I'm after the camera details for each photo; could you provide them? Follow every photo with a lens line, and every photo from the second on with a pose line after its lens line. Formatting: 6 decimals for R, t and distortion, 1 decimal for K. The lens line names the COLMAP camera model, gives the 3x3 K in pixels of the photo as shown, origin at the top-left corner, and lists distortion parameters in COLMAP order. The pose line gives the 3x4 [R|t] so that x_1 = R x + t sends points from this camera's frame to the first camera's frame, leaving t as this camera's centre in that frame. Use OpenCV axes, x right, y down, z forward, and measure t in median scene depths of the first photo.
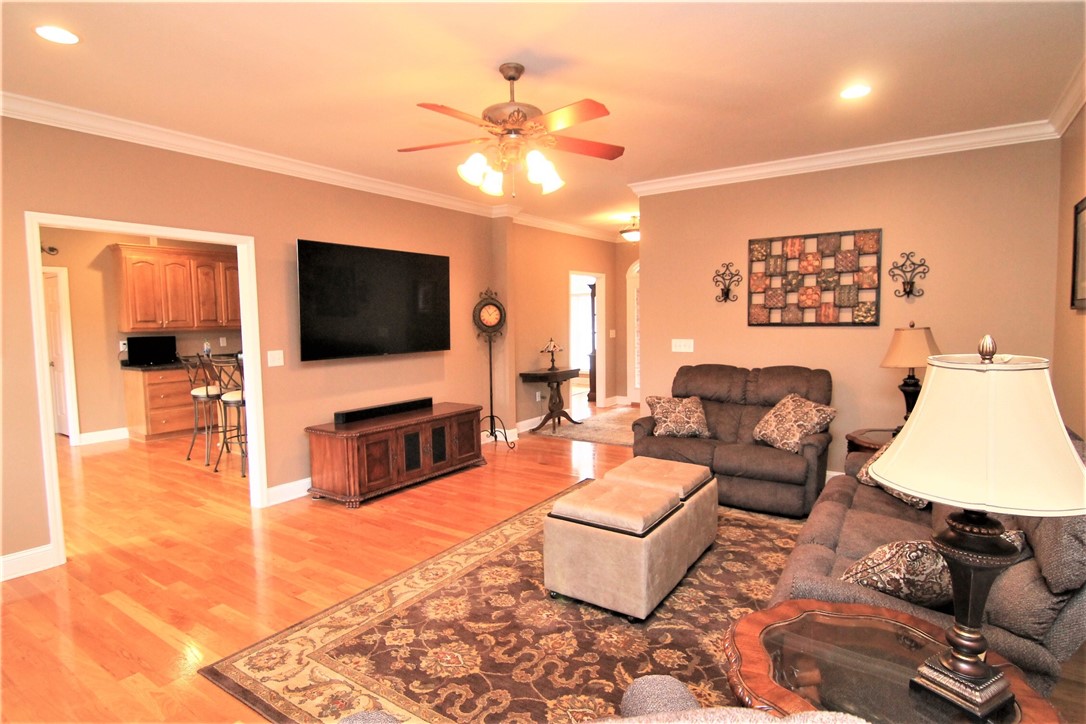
lens RADIAL K [[576.4, 0, 543.0], [0, 576.4, 362.0], [0, 0, 1]] dist [-0.000970, -0.000134]
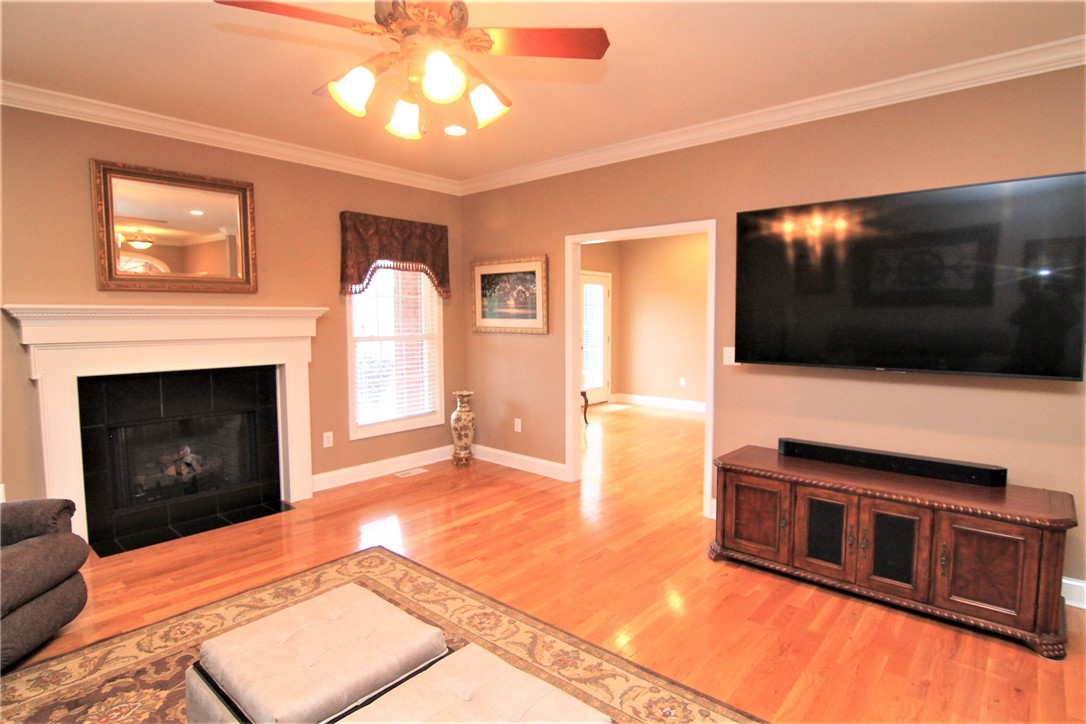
lens RADIAL K [[559.3, 0, 543.0], [0, 559.3, 362.0], [0, 0, 1]] dist [-0.012300, -0.000895]
pose [[-0.122931, 0.096313, -0.987731, 0.393067], [-0.066935, 0.992209, 0.105080, -0.066125], [0.990155, 0.079031, -0.115527, 0.807449]]
